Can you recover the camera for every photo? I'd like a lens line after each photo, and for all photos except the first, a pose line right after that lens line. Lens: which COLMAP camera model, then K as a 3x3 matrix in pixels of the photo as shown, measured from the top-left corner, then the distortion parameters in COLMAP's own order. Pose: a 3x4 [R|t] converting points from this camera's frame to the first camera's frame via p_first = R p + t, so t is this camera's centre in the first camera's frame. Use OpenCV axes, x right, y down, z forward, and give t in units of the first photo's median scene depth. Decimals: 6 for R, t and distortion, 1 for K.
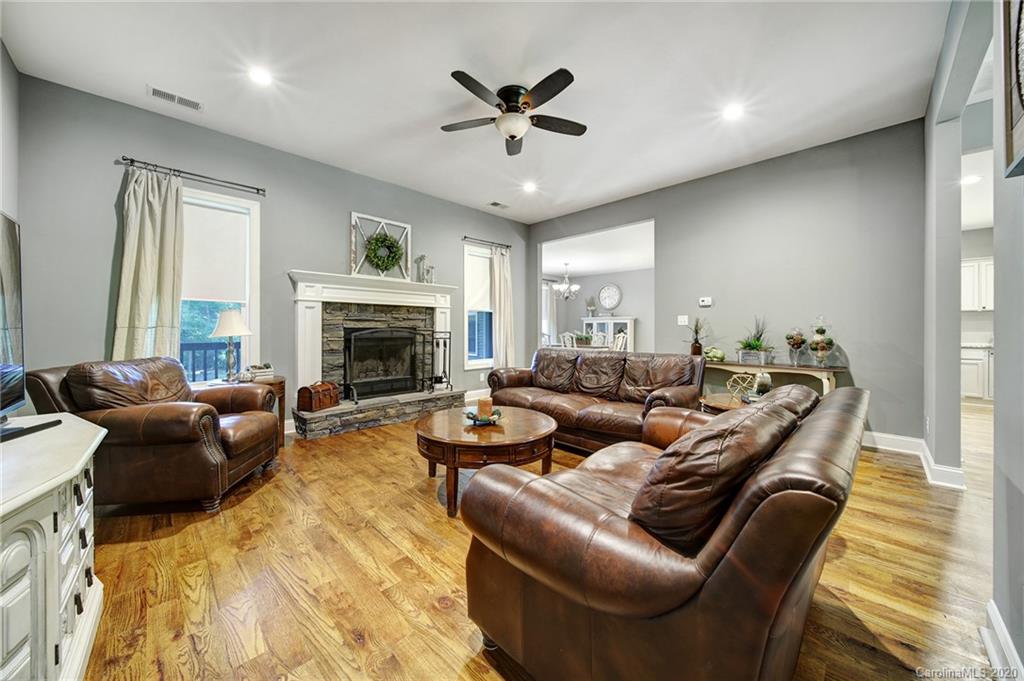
lens RADIAL K [[359.6, 0, 513.0], [0, 359.6, 328.4], [0, 0, 1]] dist [-0.002177, -0.000176]
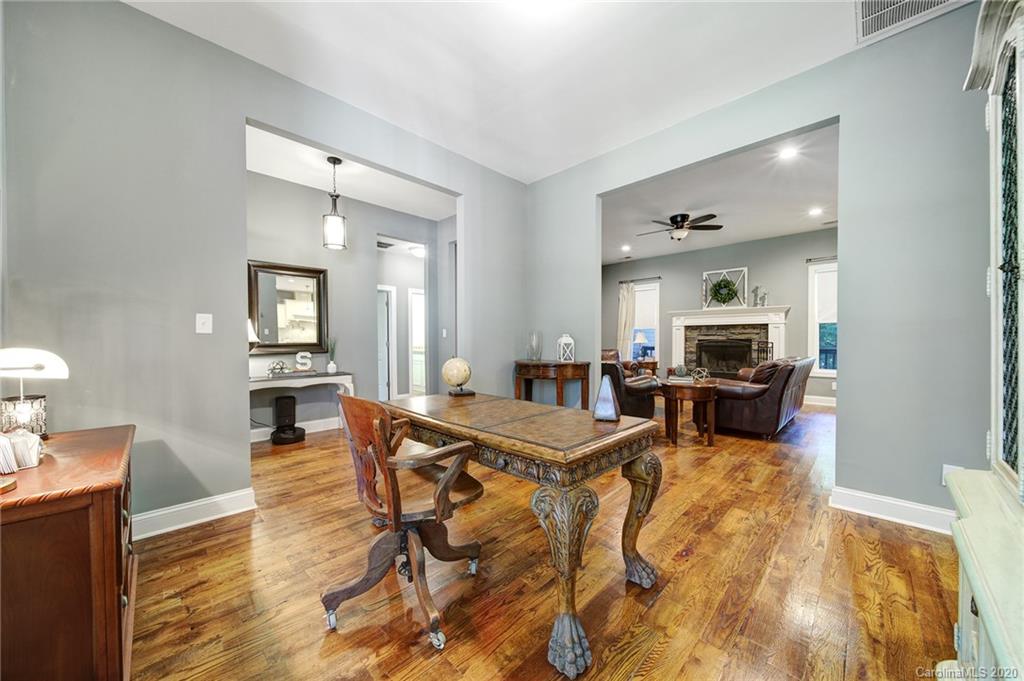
lens RADIAL K [[362.1, 0, 512.0], [0, 362.1, 340.5], [0, 0, 1]] dist [0.000421, 0.000020]
pose [[0.001988, 0.003427, -0.999992, 1.443841], [0.000058, 0.999994, 0.003427, -0.003036], [0.999998, -0.000065, 0.001988, 0.083671]]
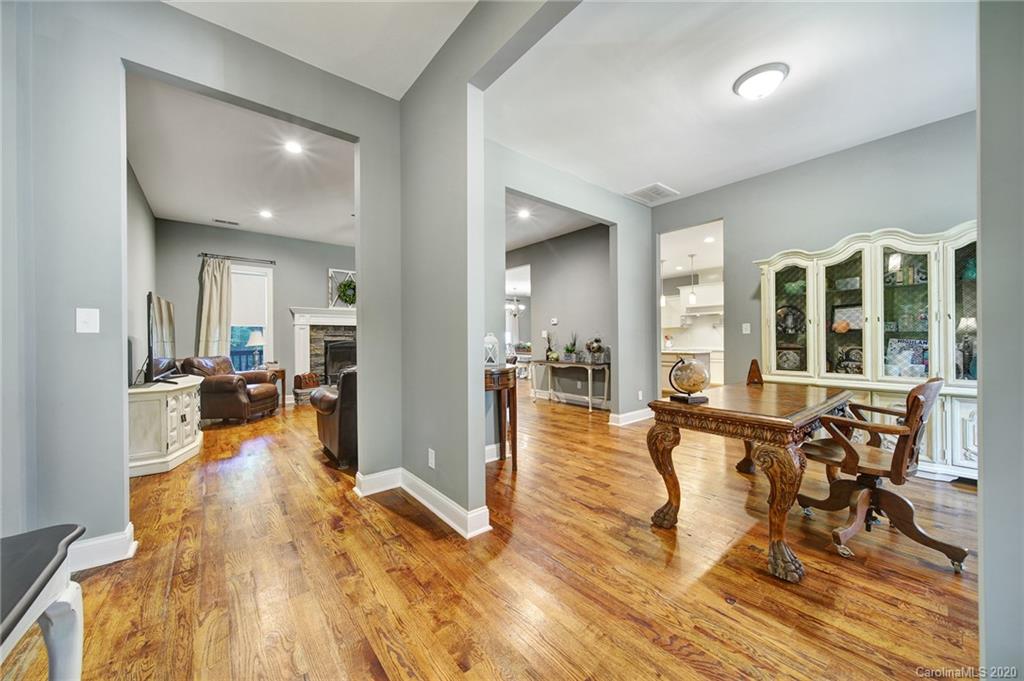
lens RADIAL K [[362.1, 0, 512.0], [0, 362.1, 340.5], [0, 0, 1]] dist [0.000421, 0.000020]
pose [[0.995468, -0.006855, -0.094853, 0.579819], [0.007103, 0.999972, 0.002280, 0.000518], [0.094835, -0.002943, 0.995489, -0.601450]]
